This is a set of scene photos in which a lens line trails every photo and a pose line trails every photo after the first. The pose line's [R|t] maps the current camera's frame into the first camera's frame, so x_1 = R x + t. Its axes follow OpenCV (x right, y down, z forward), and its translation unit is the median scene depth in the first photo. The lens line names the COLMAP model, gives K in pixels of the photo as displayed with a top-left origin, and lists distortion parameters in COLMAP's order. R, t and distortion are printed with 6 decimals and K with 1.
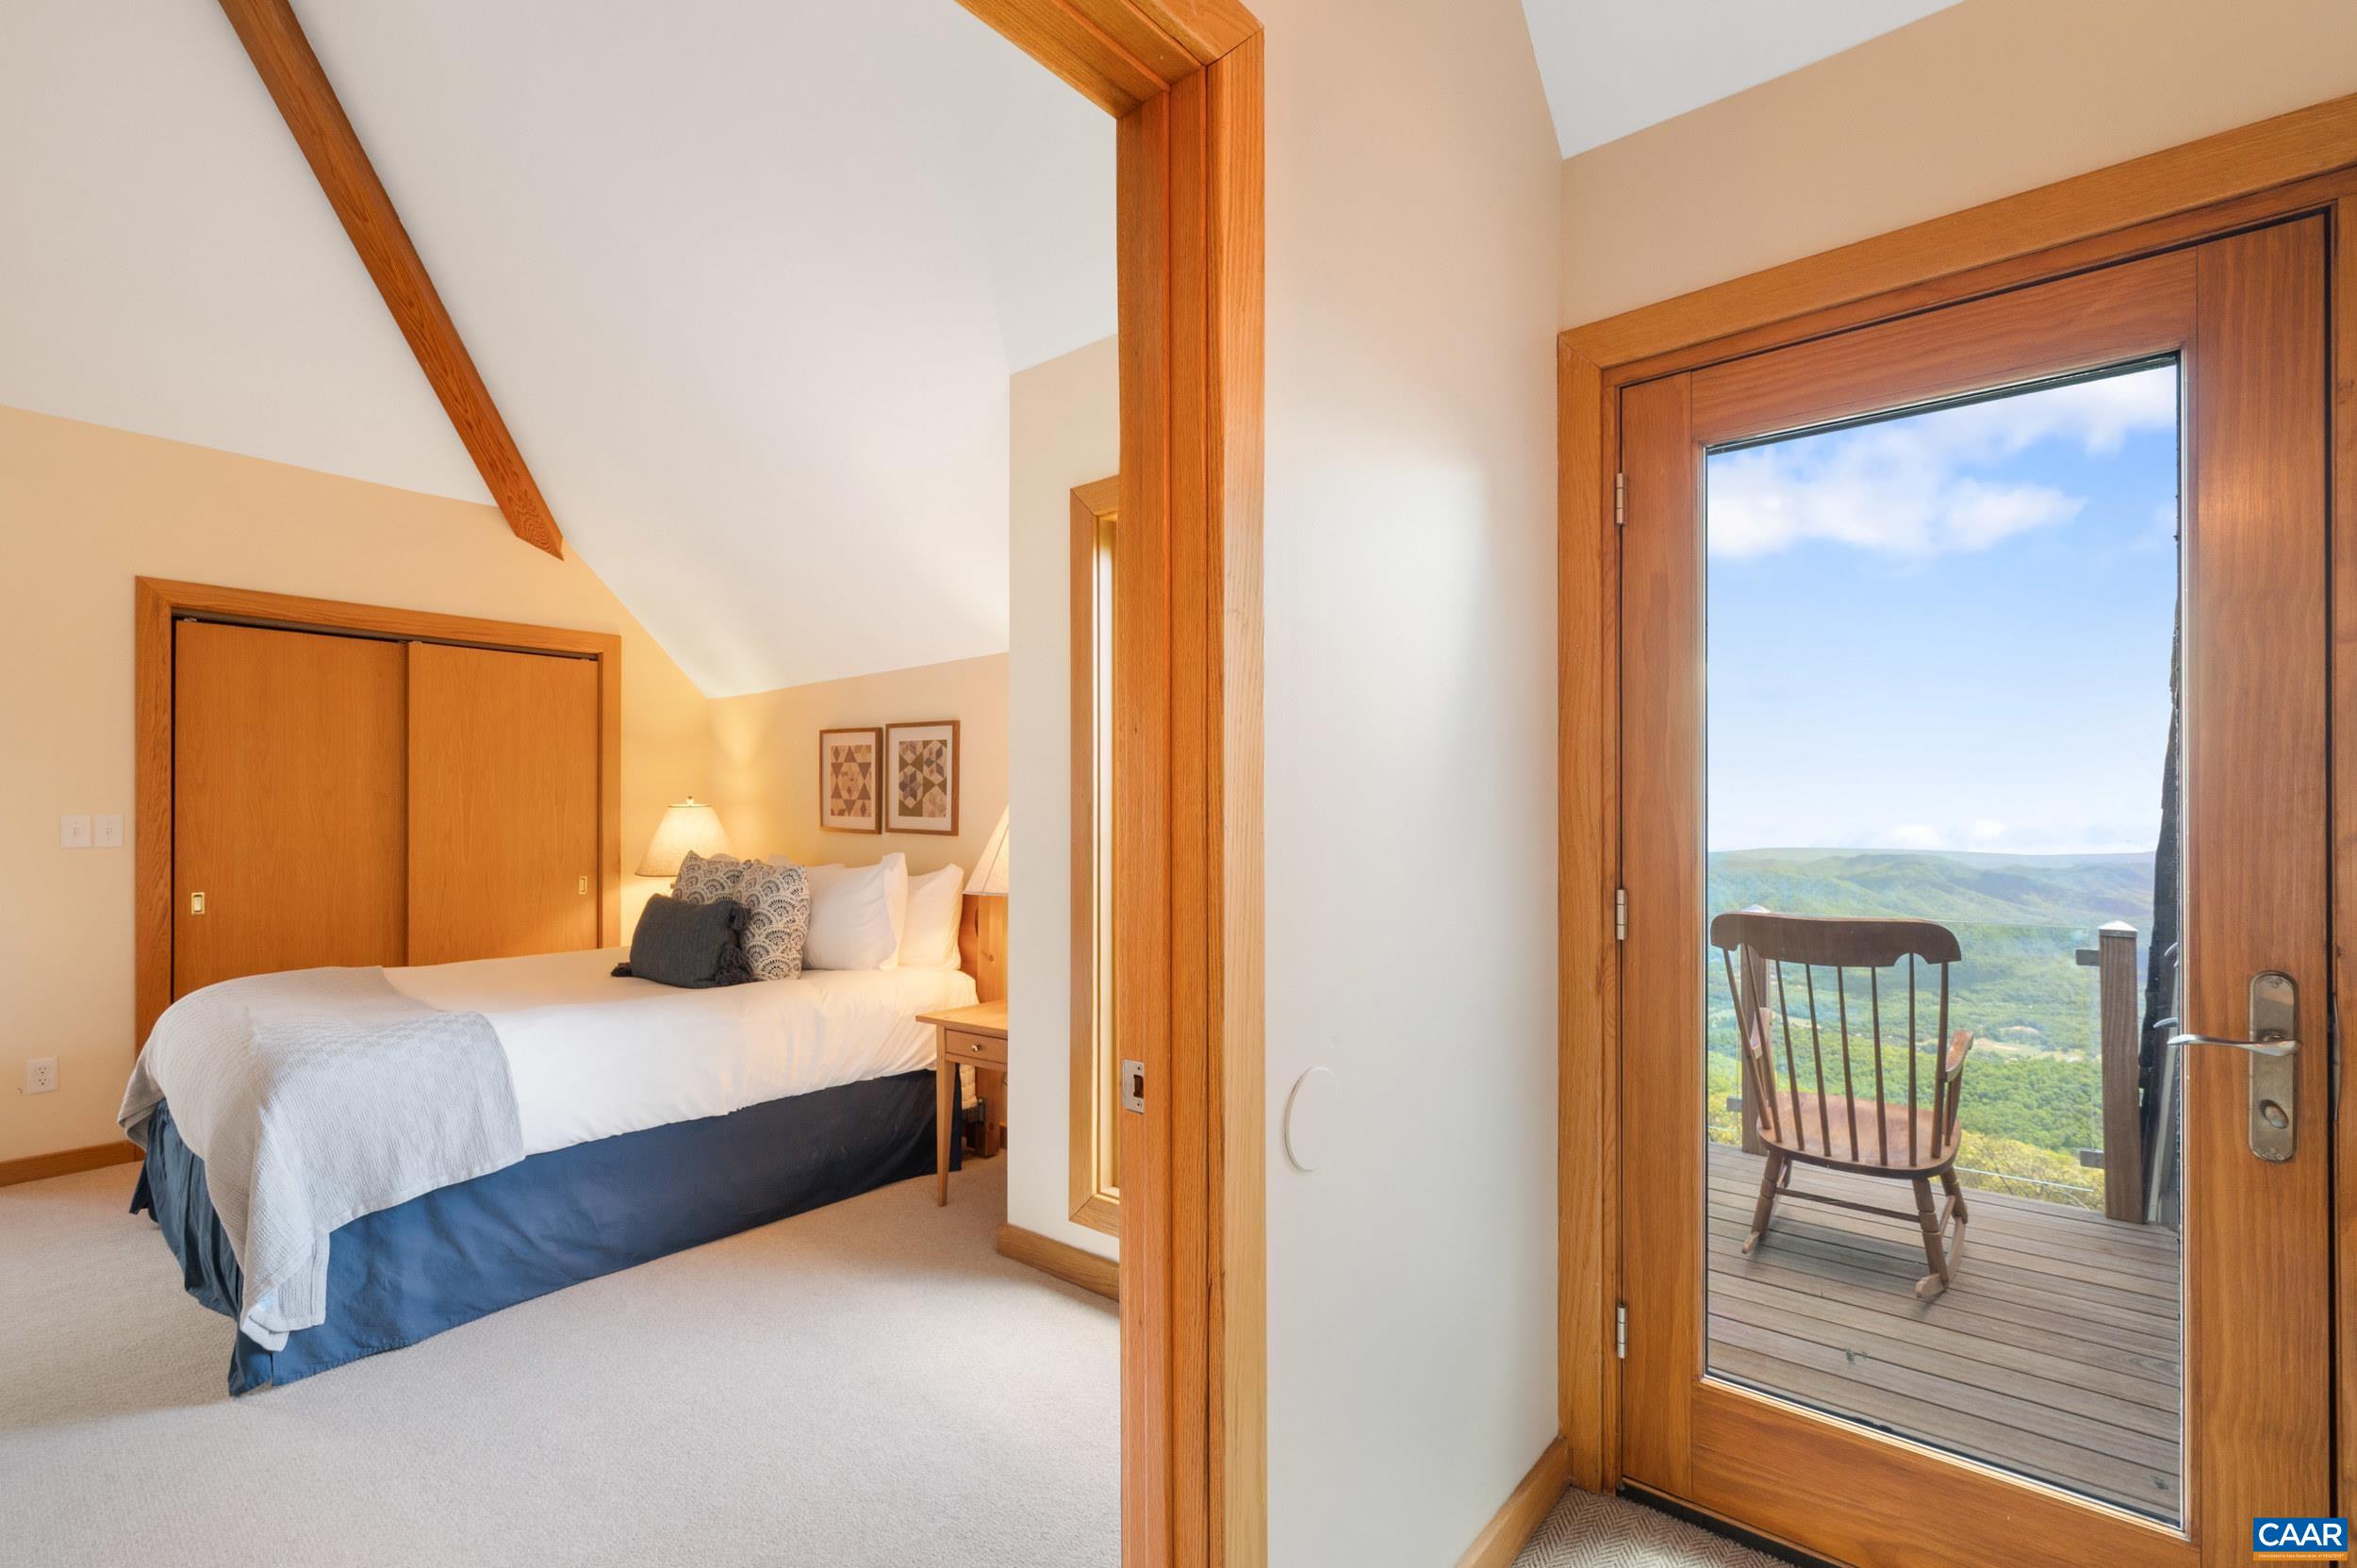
lens RADIAL K [[1043.1, 0, 1174.1], [0, 1043.1, 812.1], [0, 0, 1]] dist [-0.000131, -0.000003]
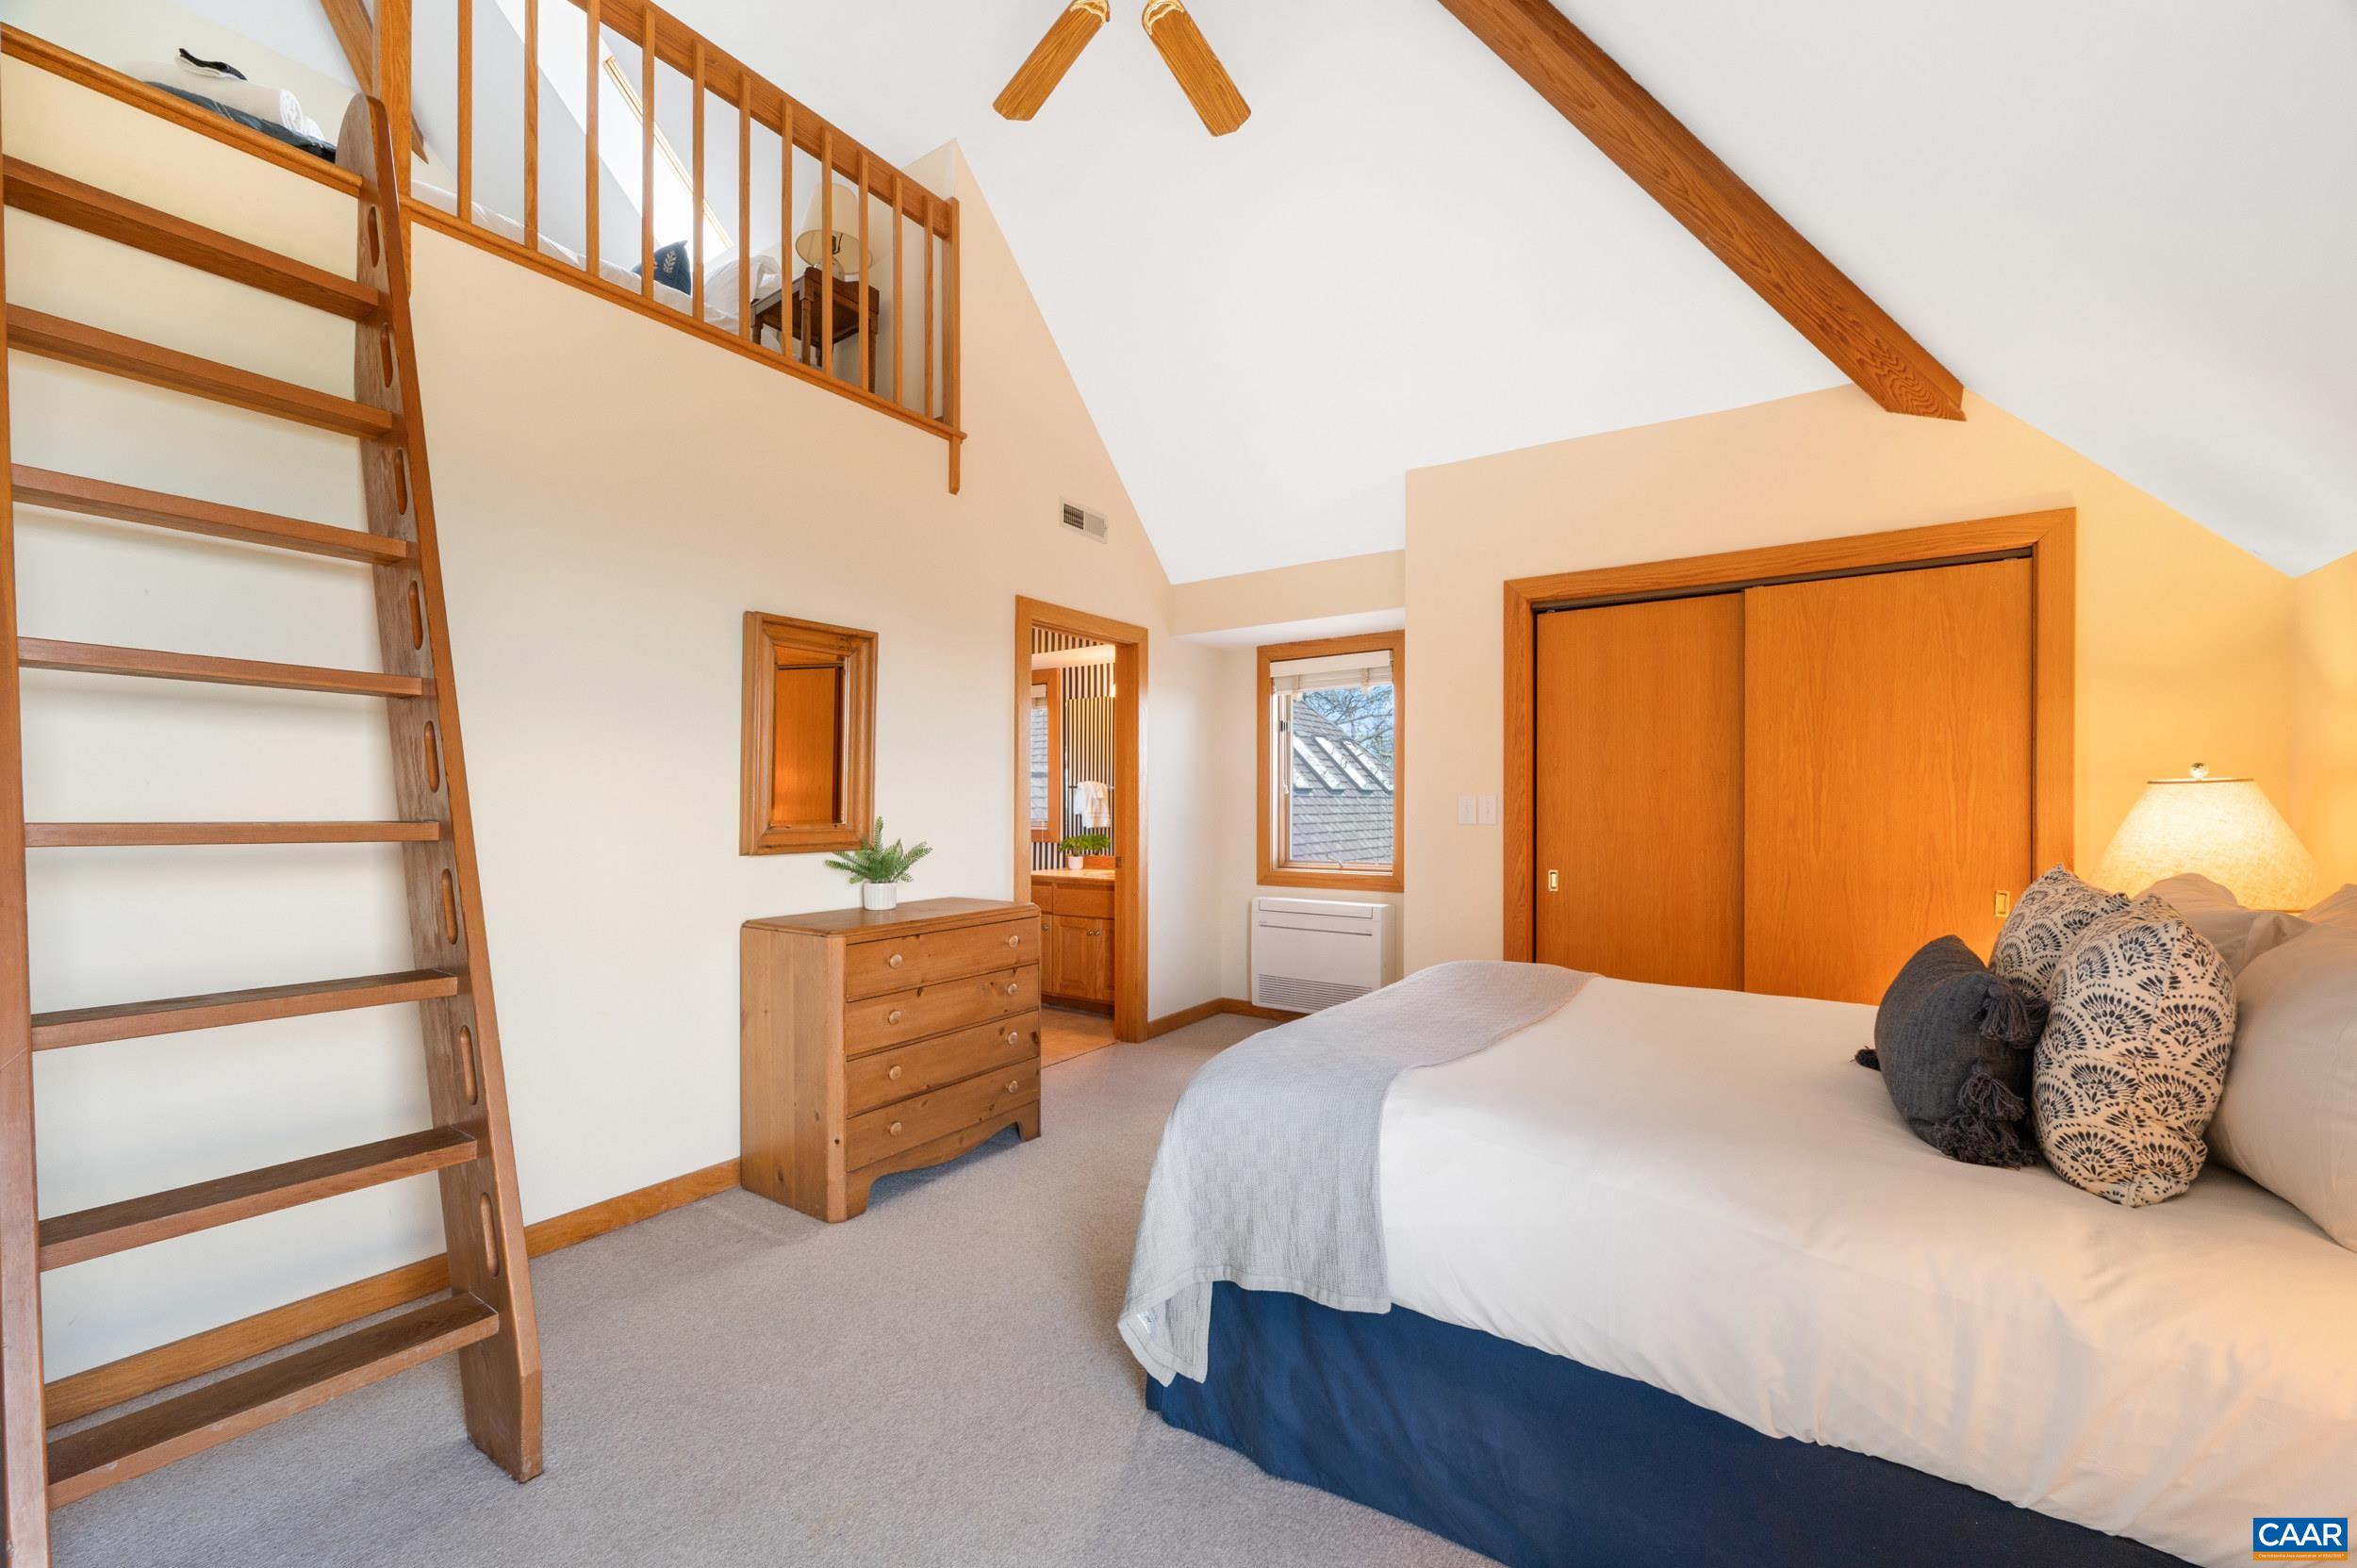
lens RADIAL K [[940.8, 0, 1177.3], [0, 940.8, 801.4], [0, 0, 1]] dist [-0.002512, 0.000185]
pose [[0.086572, 0.005953, -0.996228, -0.027887], [0.001445, 0.999980, 0.006101, 0.001609], [0.996245, -0.001967, 0.086561, 0.562674]]
